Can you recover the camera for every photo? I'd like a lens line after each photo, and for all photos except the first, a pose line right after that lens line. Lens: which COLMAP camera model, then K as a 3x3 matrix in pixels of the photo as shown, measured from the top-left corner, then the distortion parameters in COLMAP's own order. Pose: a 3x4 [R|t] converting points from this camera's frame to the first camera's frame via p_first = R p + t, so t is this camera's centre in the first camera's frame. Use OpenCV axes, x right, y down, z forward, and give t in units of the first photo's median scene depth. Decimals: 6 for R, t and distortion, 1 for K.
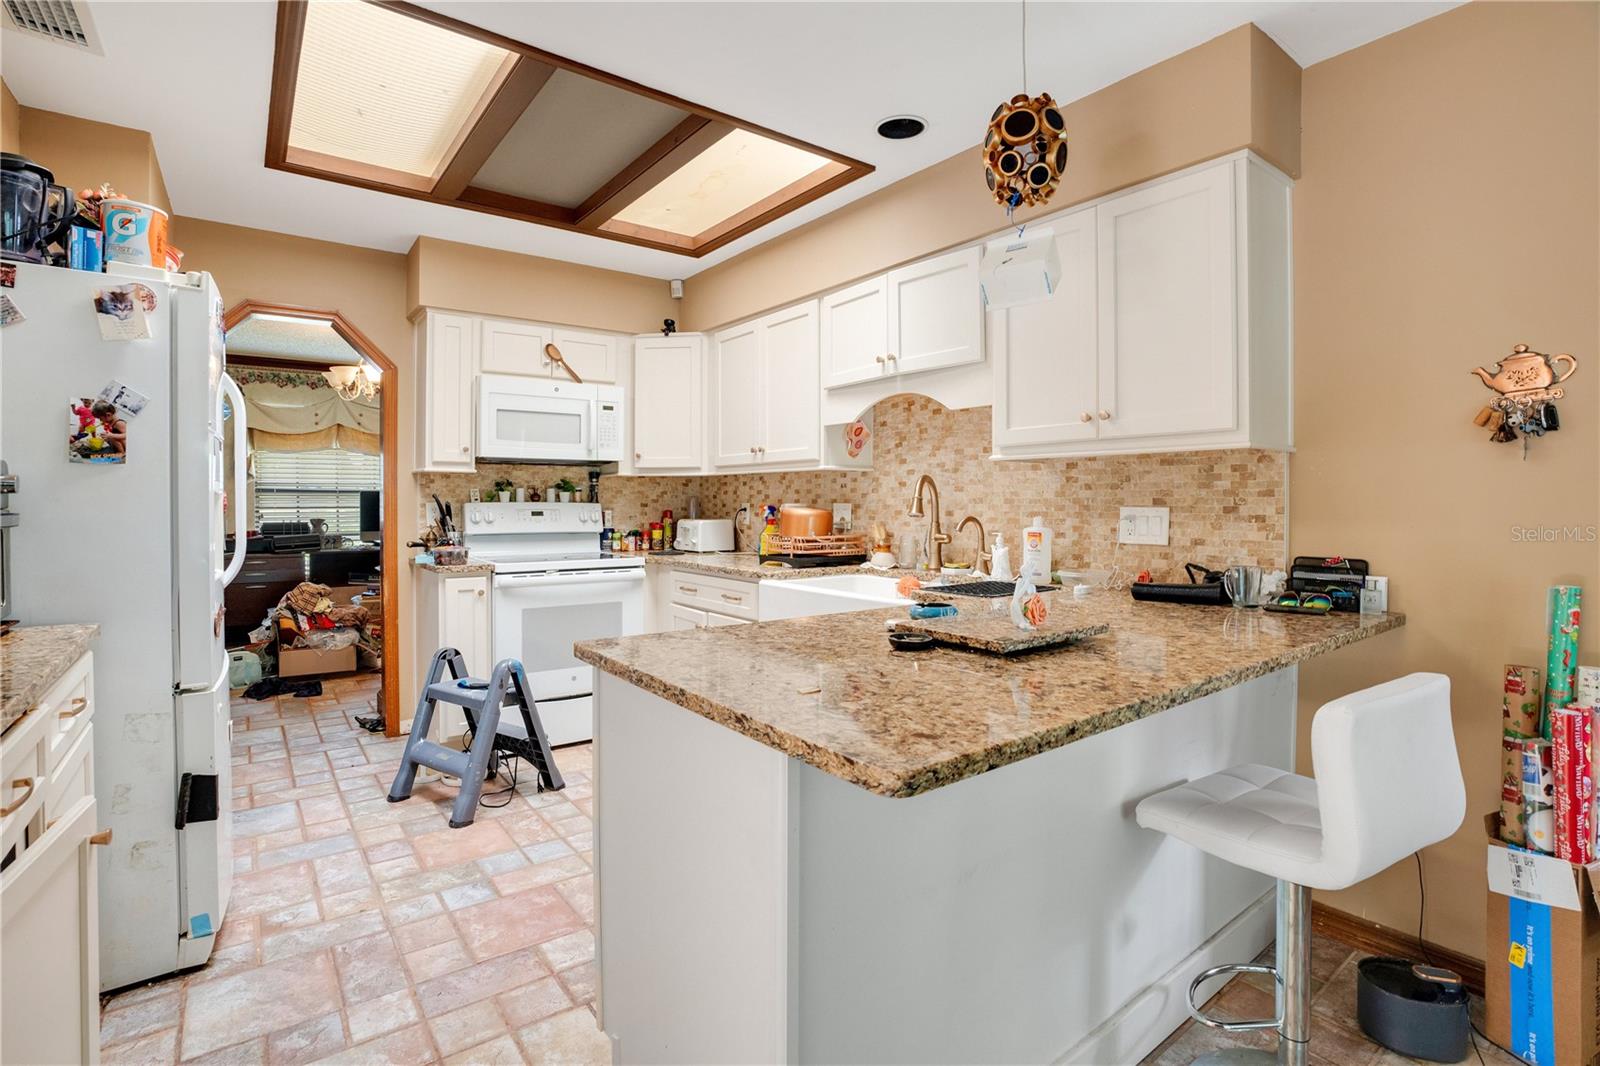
lens RADIAL K [[769.6, 0, 797.7], [0, 769.6, 521.9], [0, 0, 1]] dist [-0.023363, 0.006736]
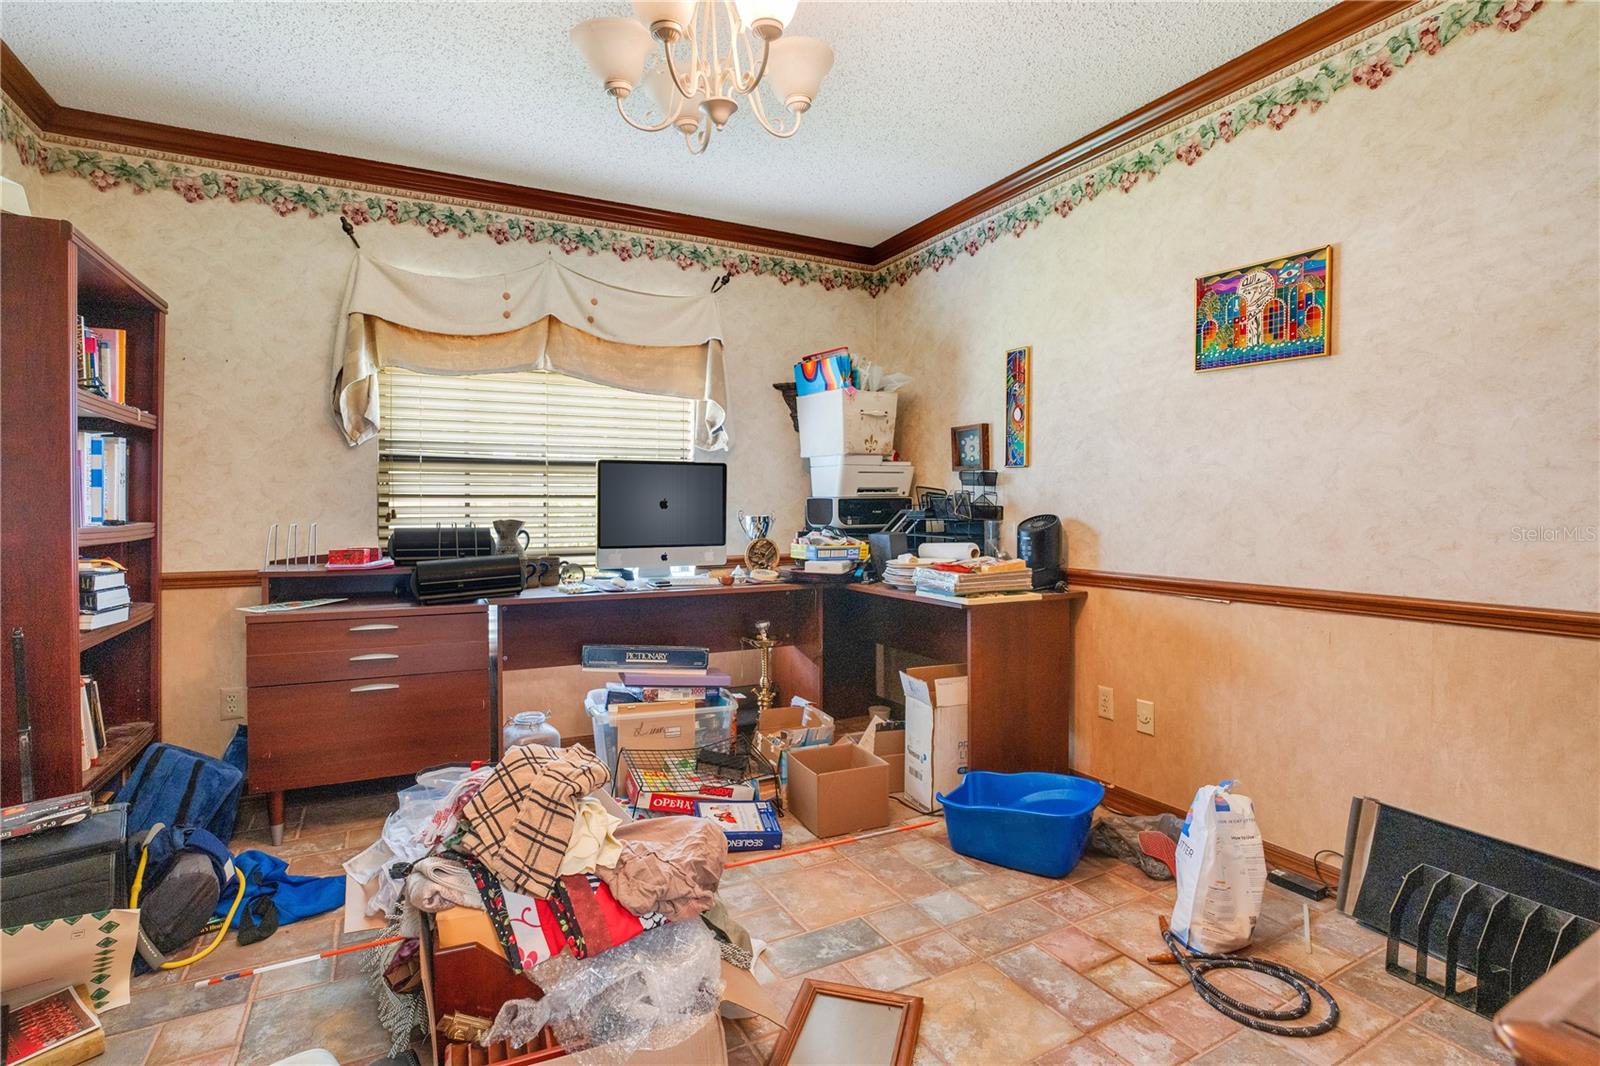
lens RADIAL K [[769.6, 0, 797.7], [0, 769.6, 521.9], [0, 0, 1]] dist [-0.023363, 0.006736]
pose [[0.988627, -0.007325, -0.150211, -0.399183], [0.006000, 0.999939, -0.009272, 0.001909], [0.150269, 0.008265, 0.988611, 0.586134]]
